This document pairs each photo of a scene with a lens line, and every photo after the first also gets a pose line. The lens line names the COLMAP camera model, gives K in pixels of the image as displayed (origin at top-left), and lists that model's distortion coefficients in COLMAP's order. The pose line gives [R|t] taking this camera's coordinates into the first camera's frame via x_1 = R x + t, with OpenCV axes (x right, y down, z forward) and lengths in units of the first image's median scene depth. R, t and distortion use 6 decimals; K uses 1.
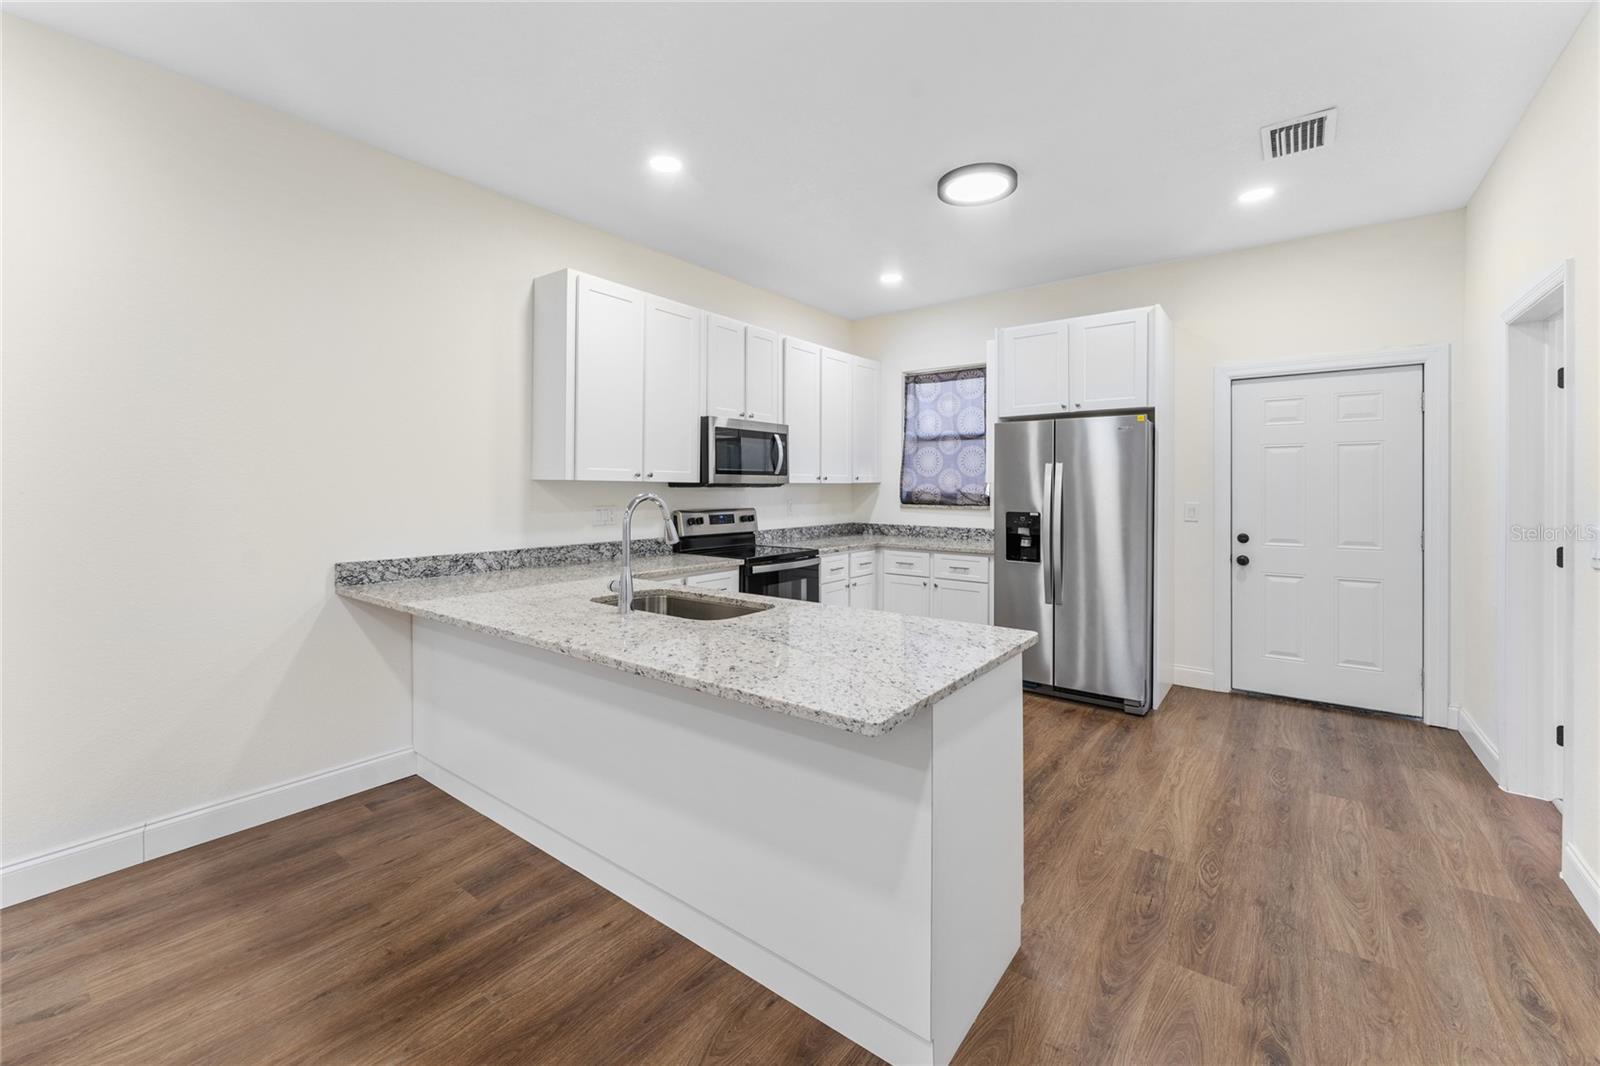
lens RADIAL K [[655.6, 0, 798.8], [0, 655.6, 490.5], [0, 0, 1]] dist [0.000755, 0.000049]
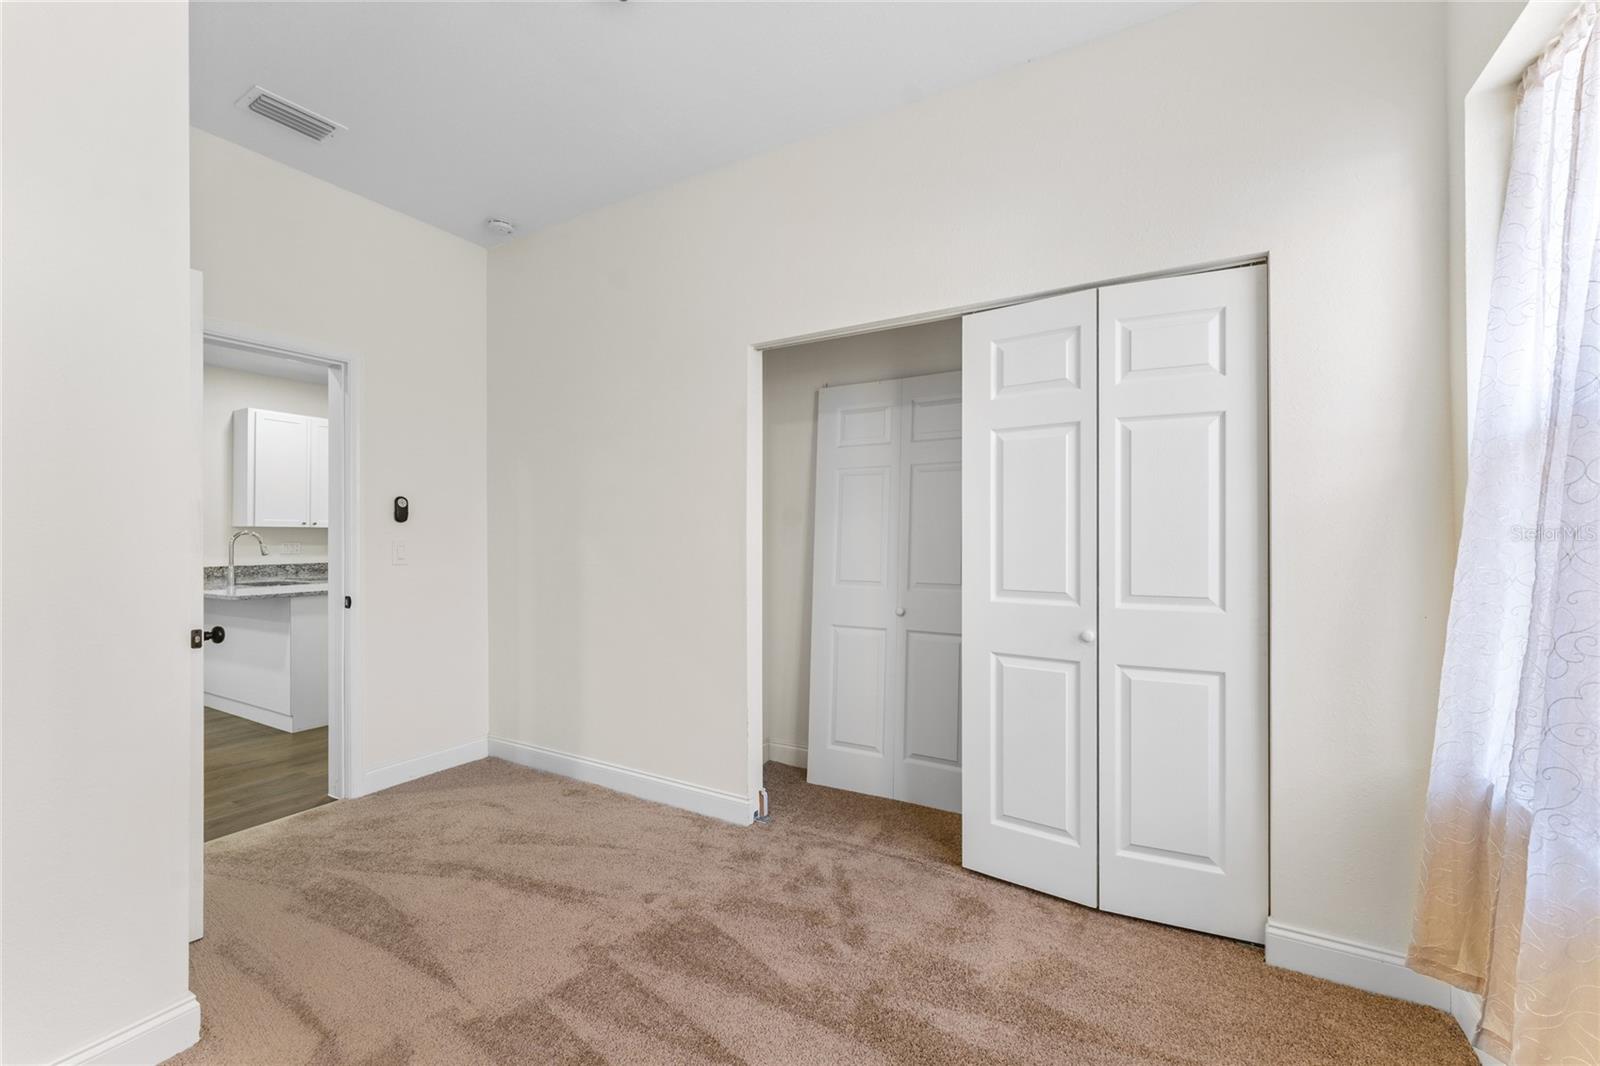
lens RADIAL K [[635.9, 0, 800.0], [0, 635.9, 533.0], [0, 0, 1]] dist [0.000604, -0.000018]
pose [[0.989882, -0.004337, 0.141827, 0.688822], [0.005504, 0.999954, -0.007841, 0.018015], [-0.141787, 0.008542, 0.989860, -0.715578]]
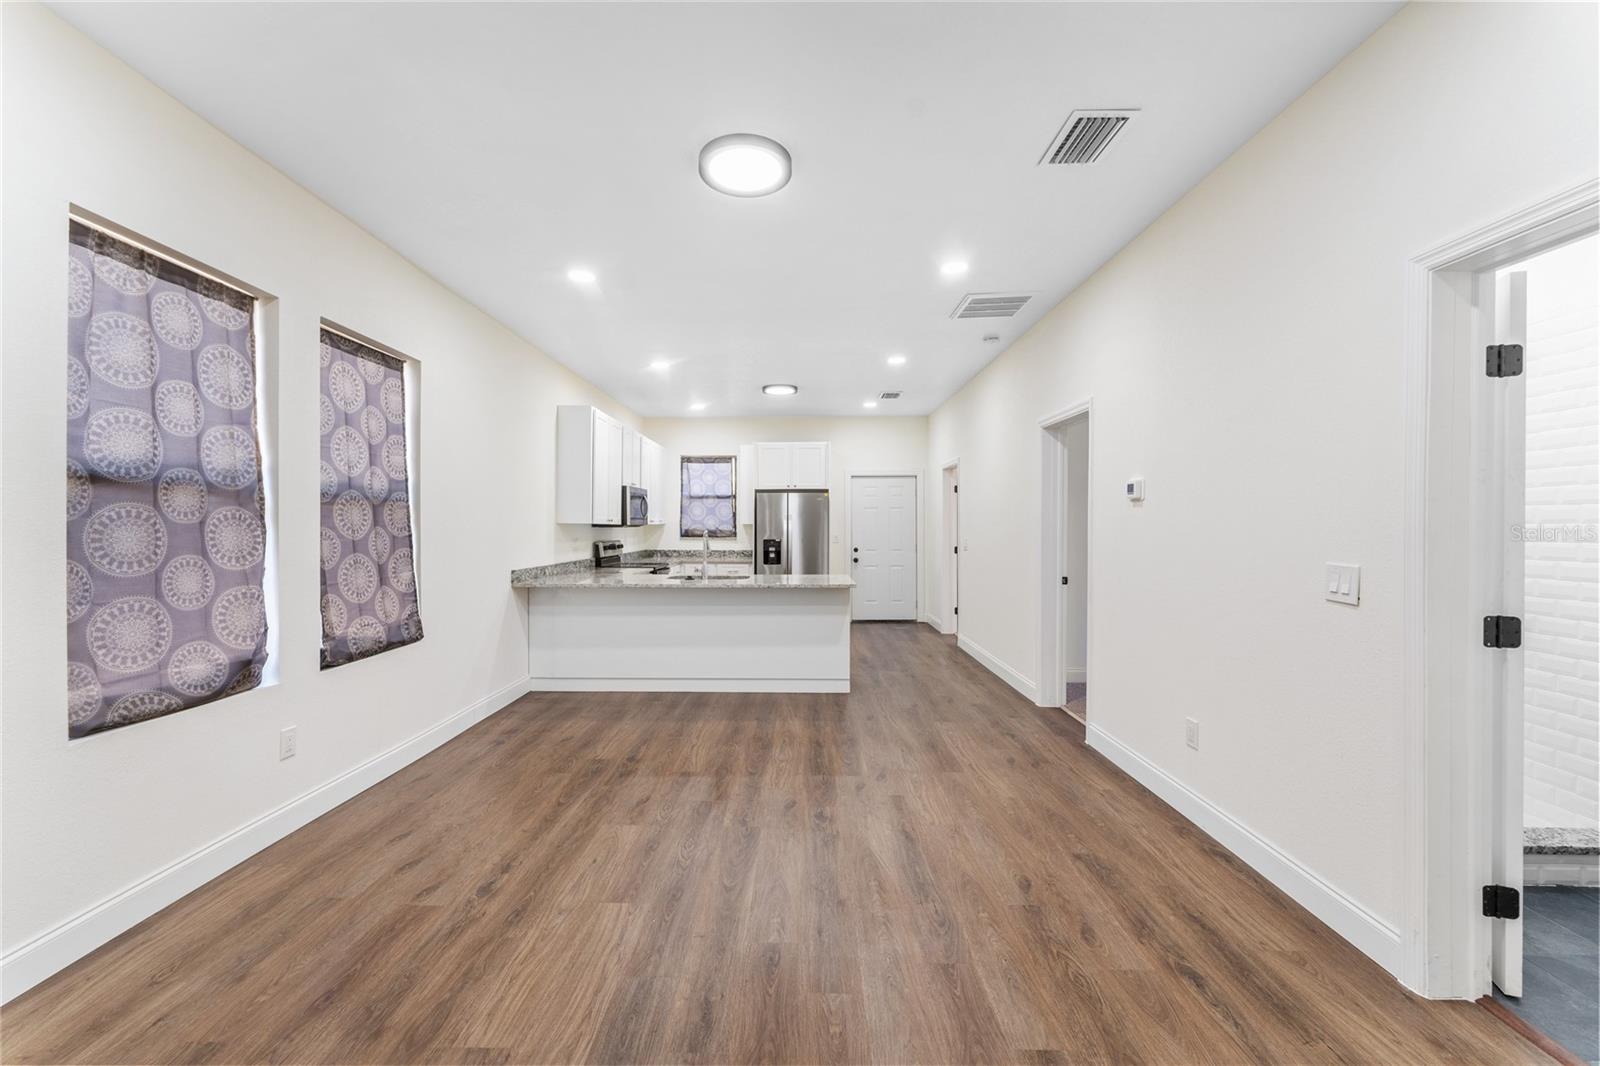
lens RADIAL K [[635.9, 0, 800.0], [0, 635.9, 533.0], [0, 0, 1]] dist [0.000604, -0.000018]
pose [[0.800724, -0.008784, 0.598969, -0.736818], [0.004388, 0.999952, 0.008798, -0.002346], [-0.599017, -0.004417, 0.800724, -0.577094]]
